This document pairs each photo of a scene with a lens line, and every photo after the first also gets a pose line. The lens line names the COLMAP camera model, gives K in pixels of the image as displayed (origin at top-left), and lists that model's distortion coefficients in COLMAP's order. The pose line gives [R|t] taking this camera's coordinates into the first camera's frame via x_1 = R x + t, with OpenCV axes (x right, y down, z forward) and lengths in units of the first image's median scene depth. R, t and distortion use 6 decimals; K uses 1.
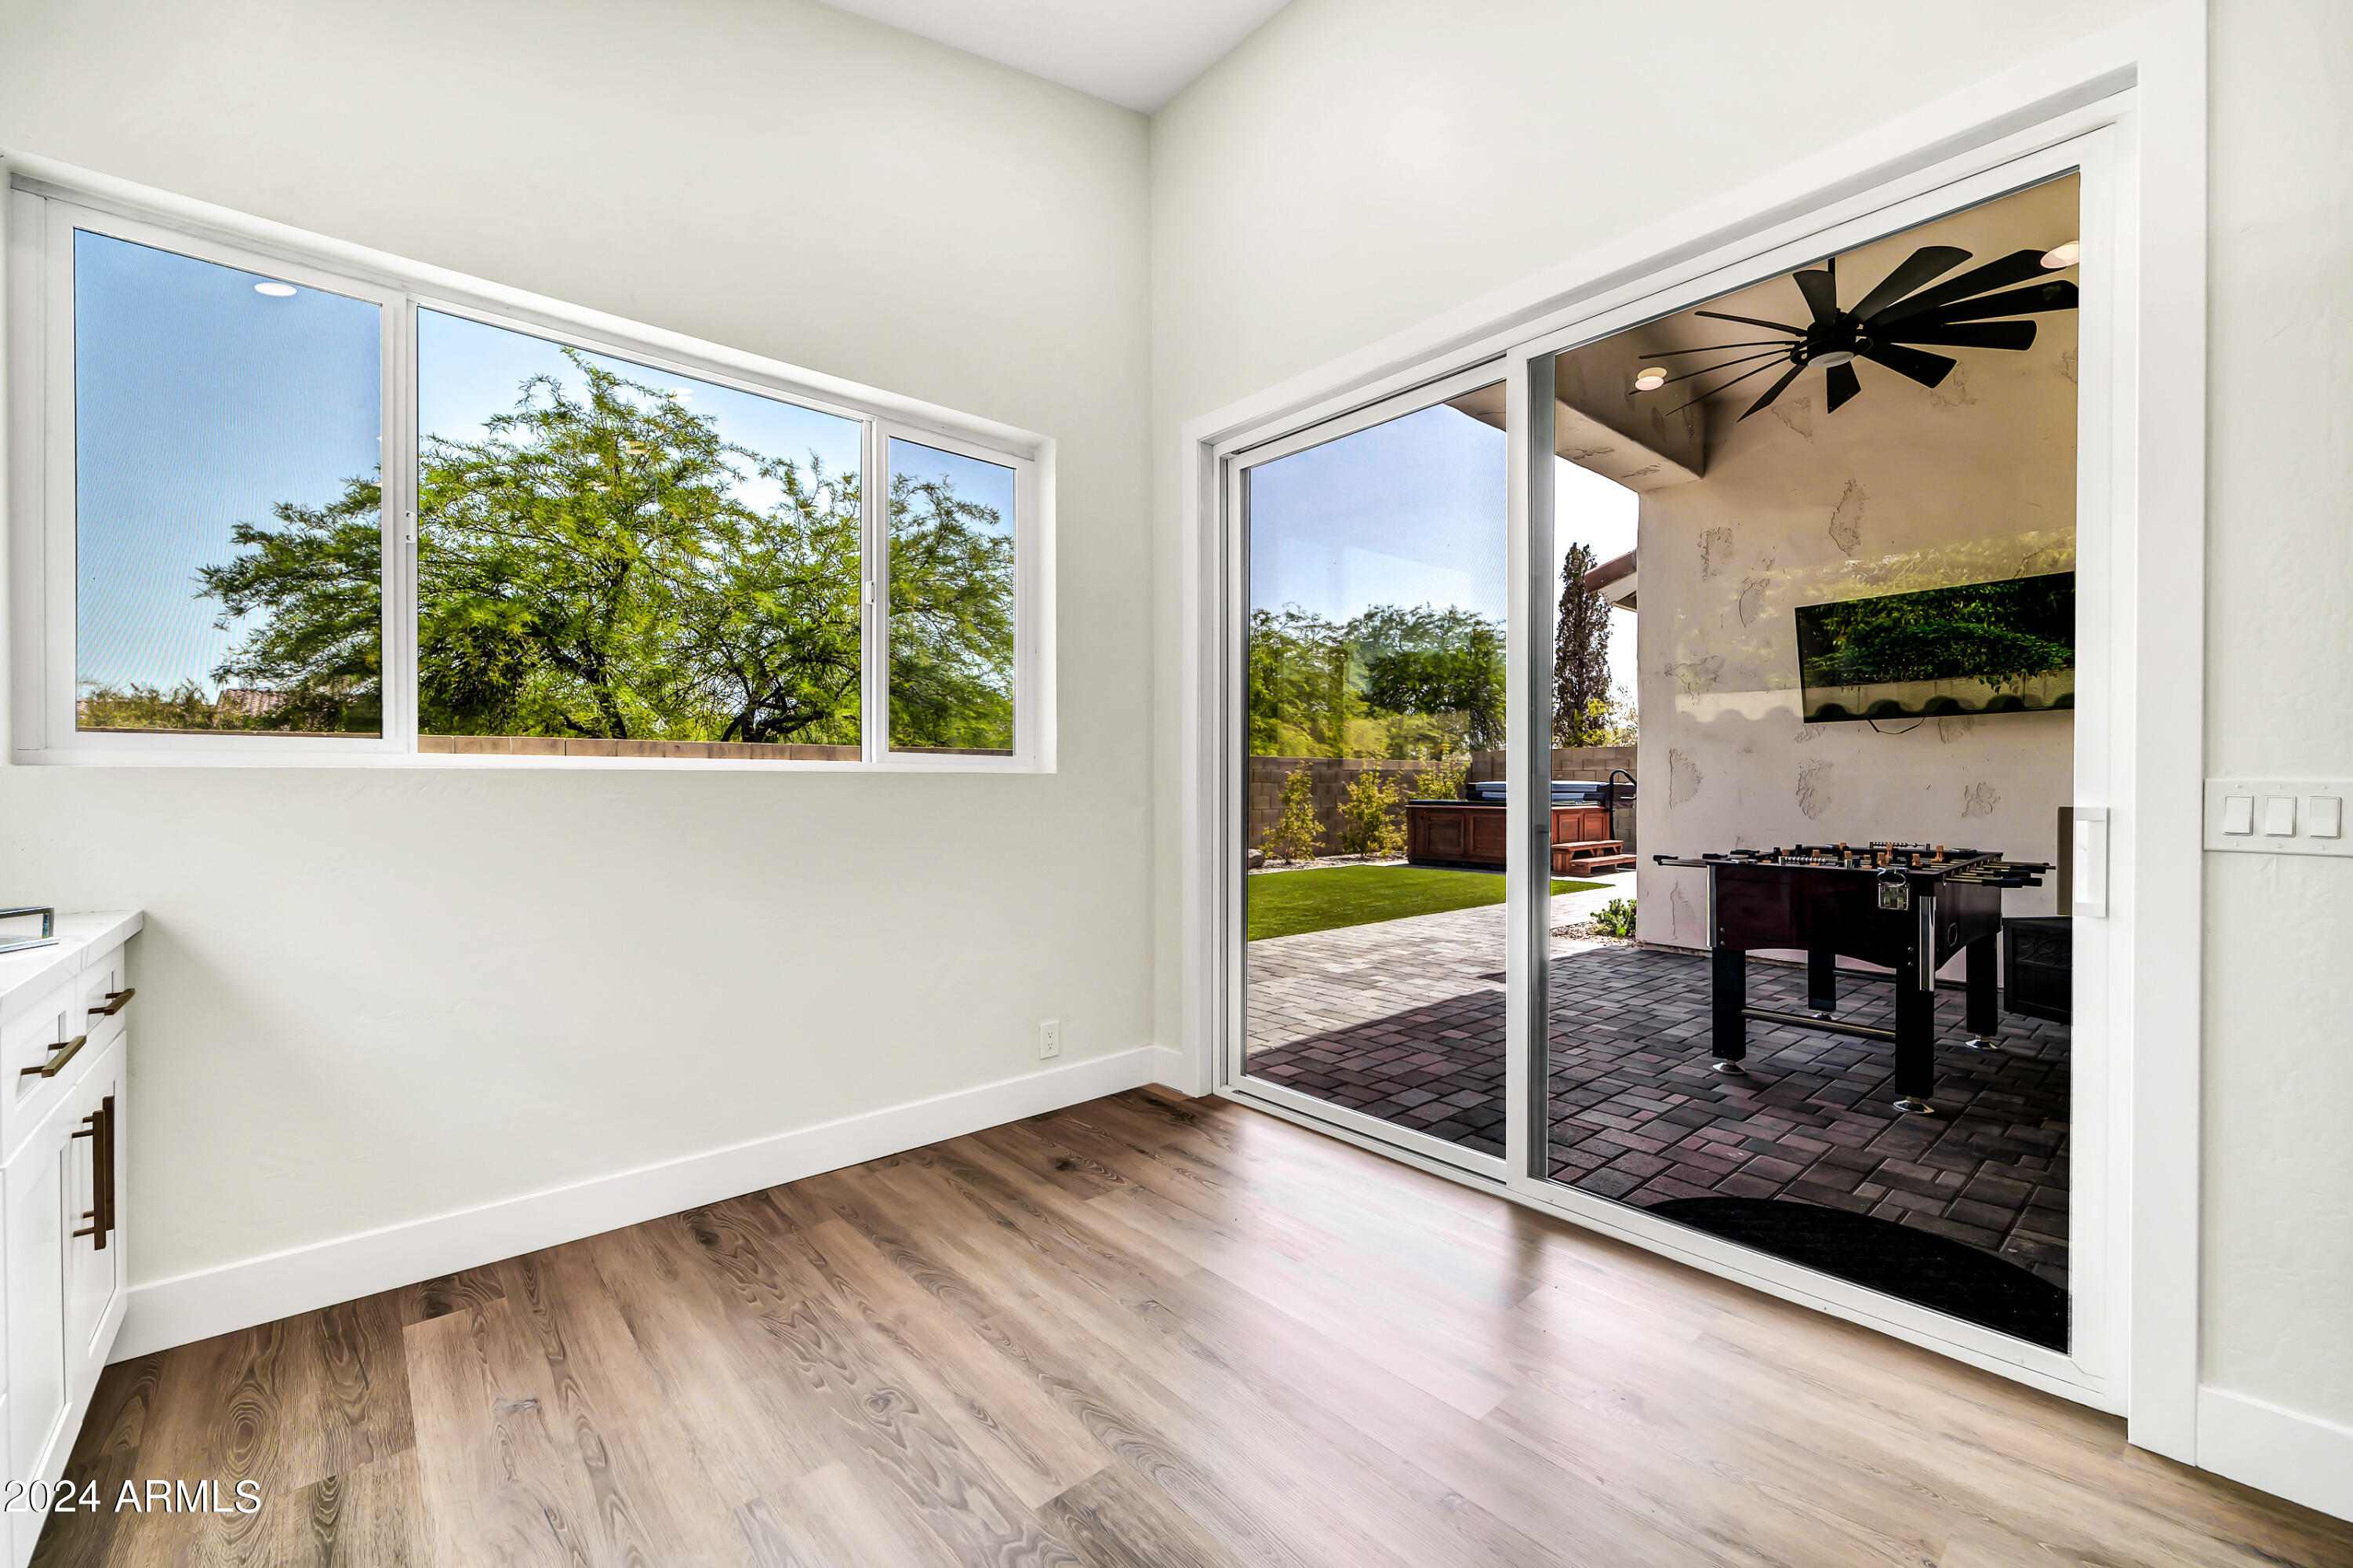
lens RADIAL K [[949.5, 0, 1217.5], [0, 949.5, 787.0], [0, 0, 1]] dist [-0.005286, -0.000671]
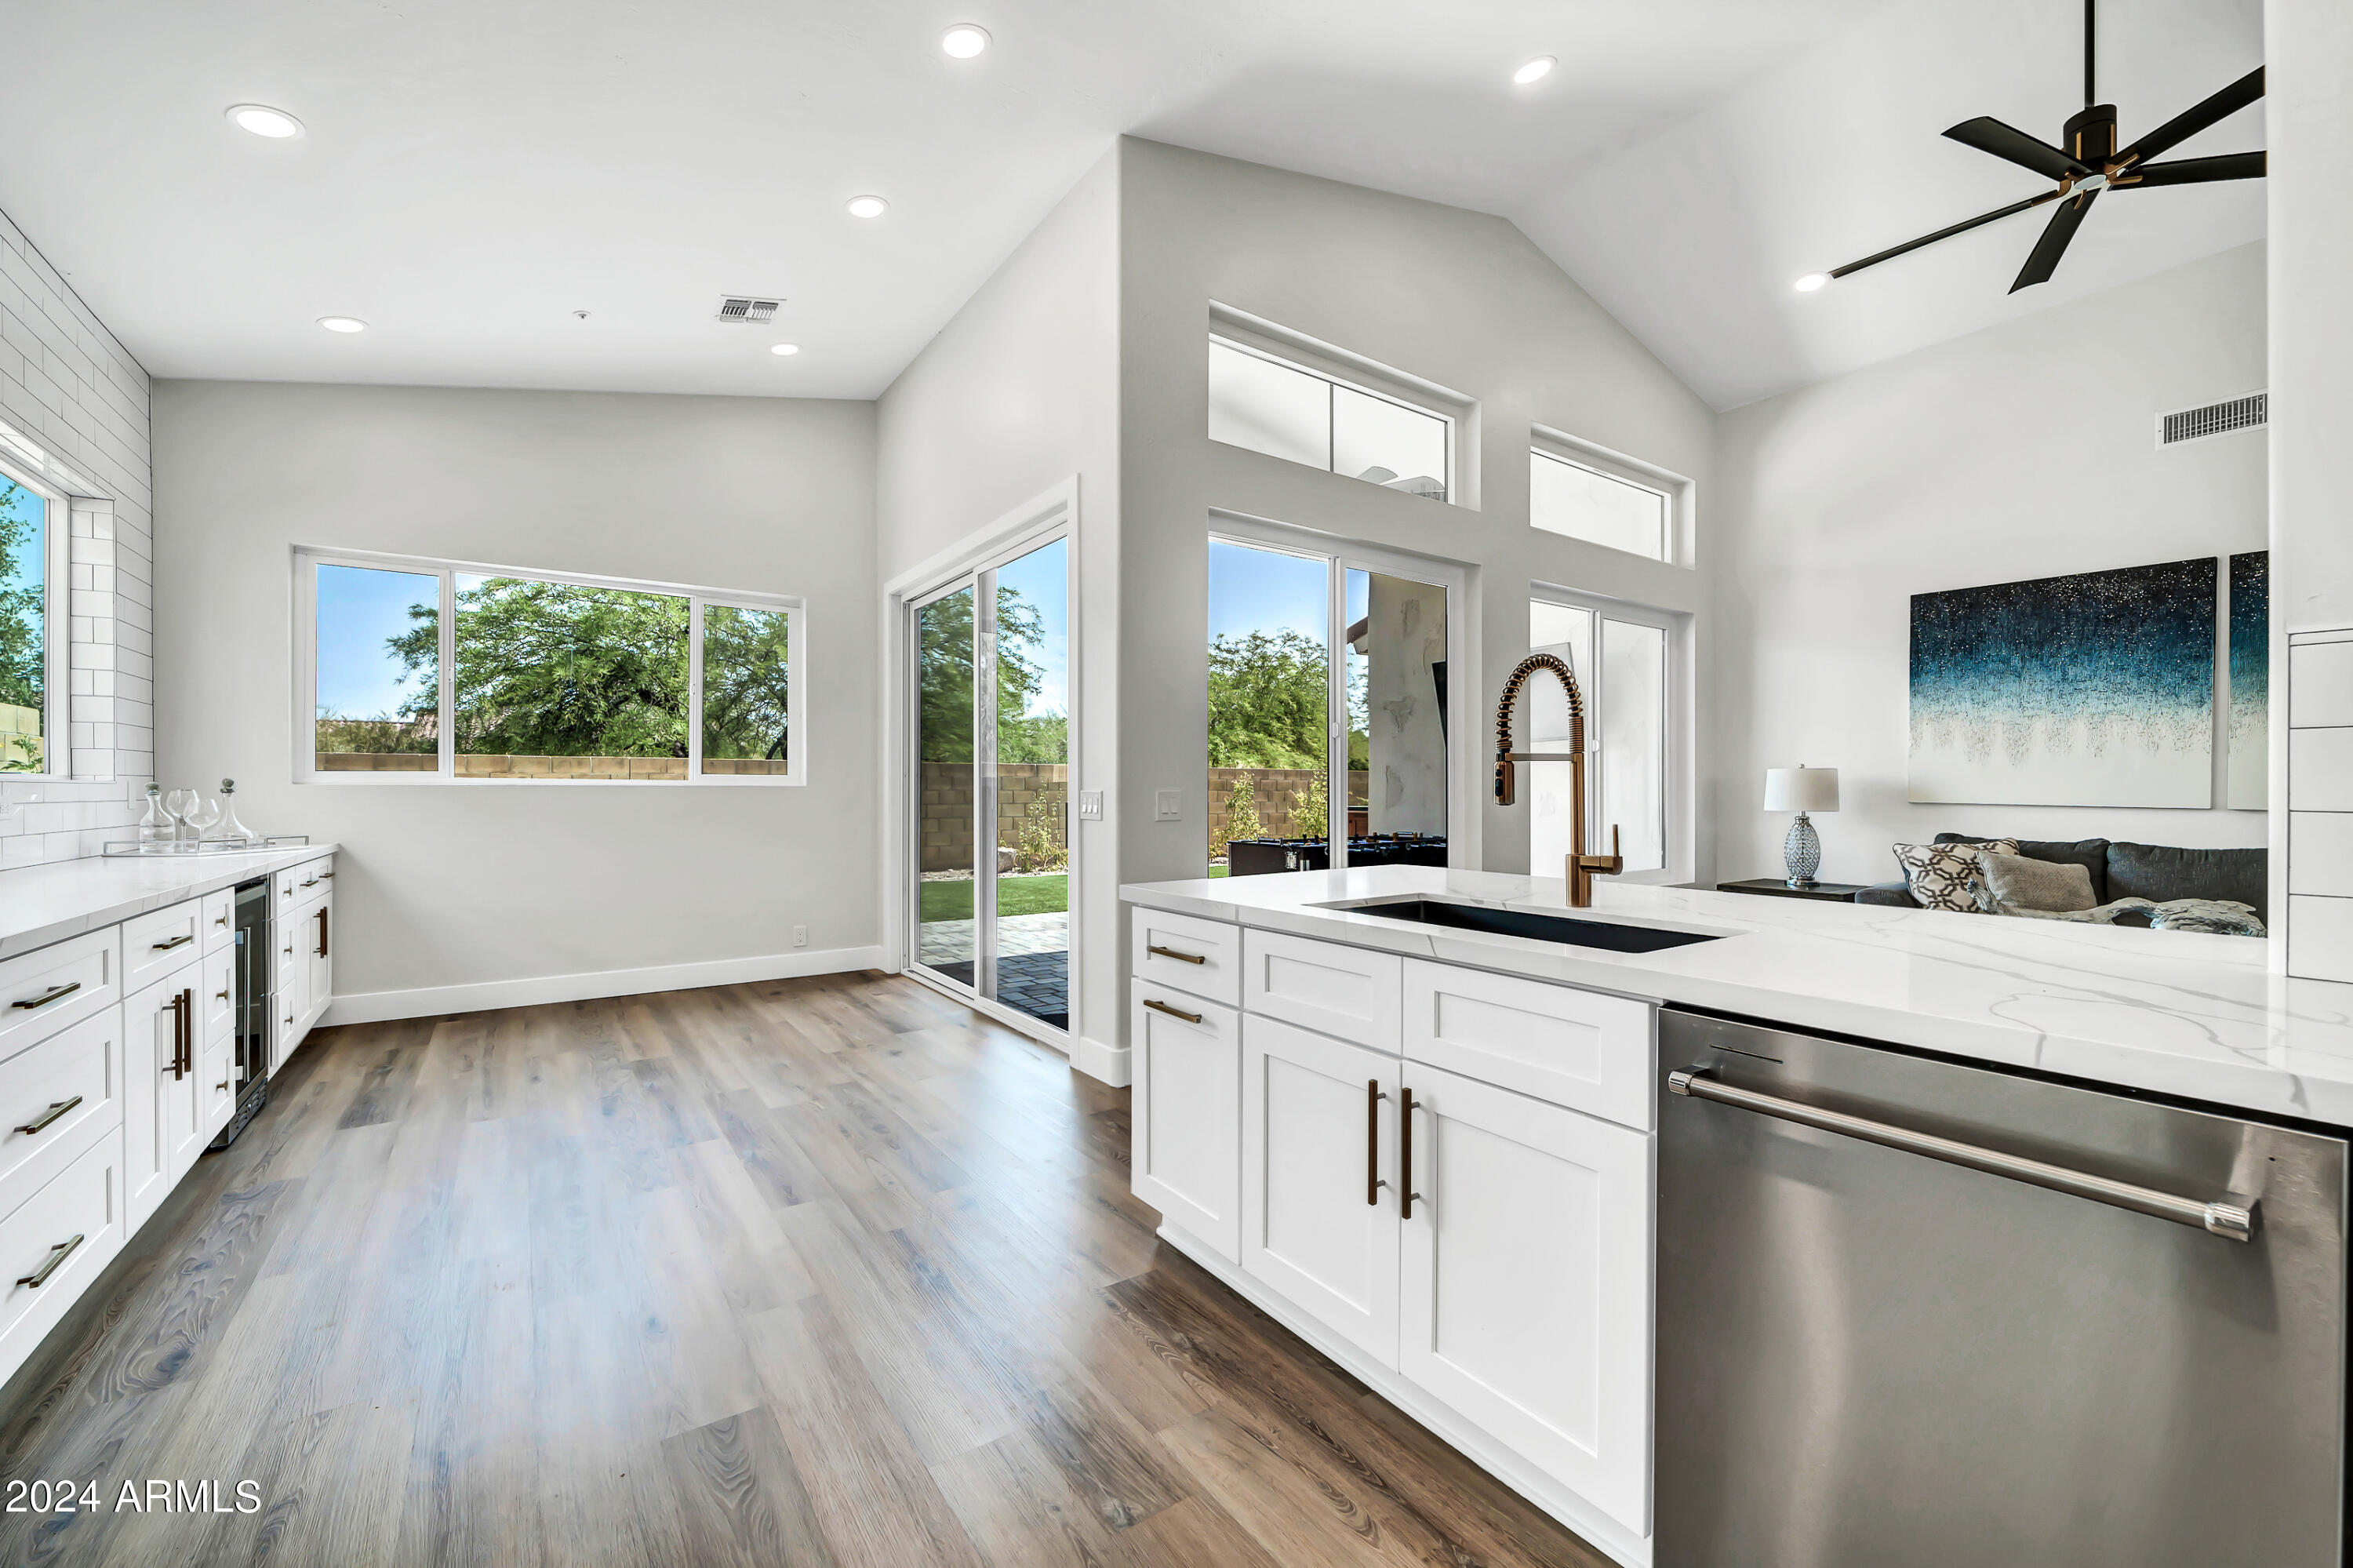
lens RADIAL K [[949.5, 0, 1220.2], [0, 949.5, 784.9], [0, 0, 1]] dist [-0.005286, -0.000671]
pose [[0.993932, -0.001585, -0.109983, 0.271518], [0.000339, 0.999935, -0.011353, 0.001372], [0.109994, 0.011247, 0.993869, -0.229963]]
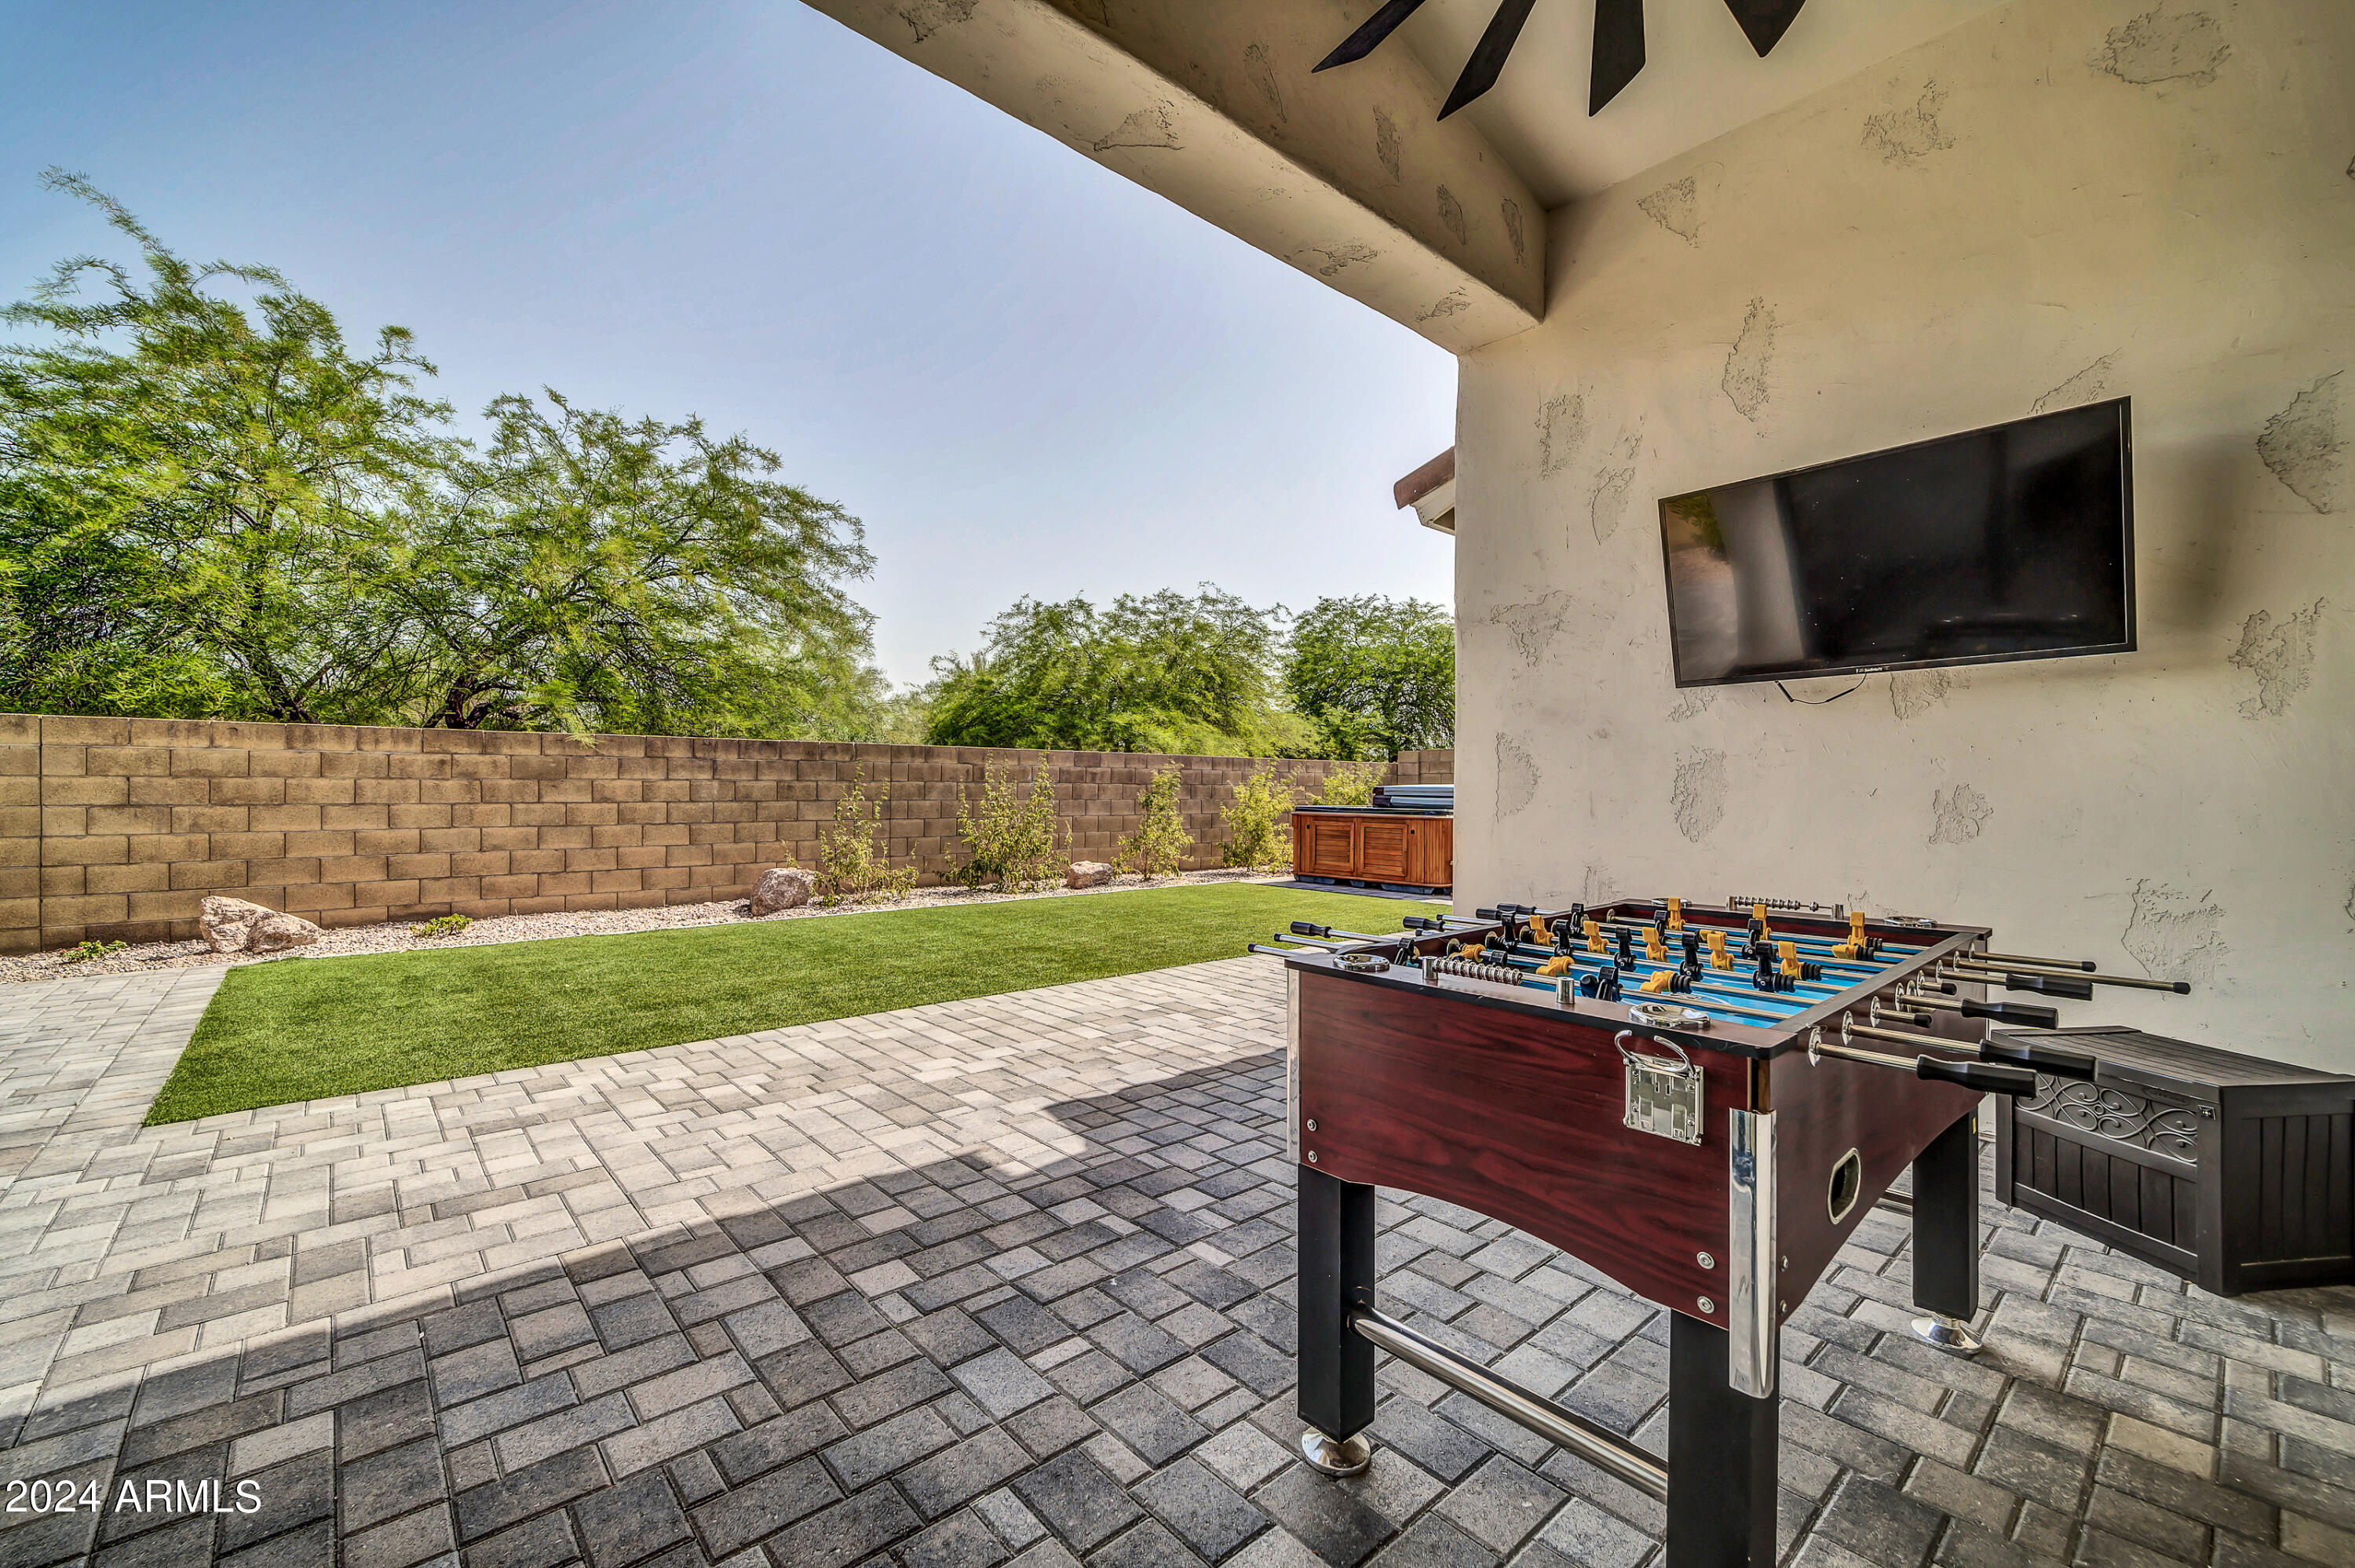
lens RADIAL K [[950.1, 0, 1209.8], [0, 950.1, 787.1], [0, 0, 1]] dist [-0.005286, -0.000671]
pose [[0.999965, 0.006265, -0.005574, 0.194051], [-0.006290, 0.999970, -0.004423, 0.001566], [0.005546, 0.004458, 0.999975, 0.230445]]
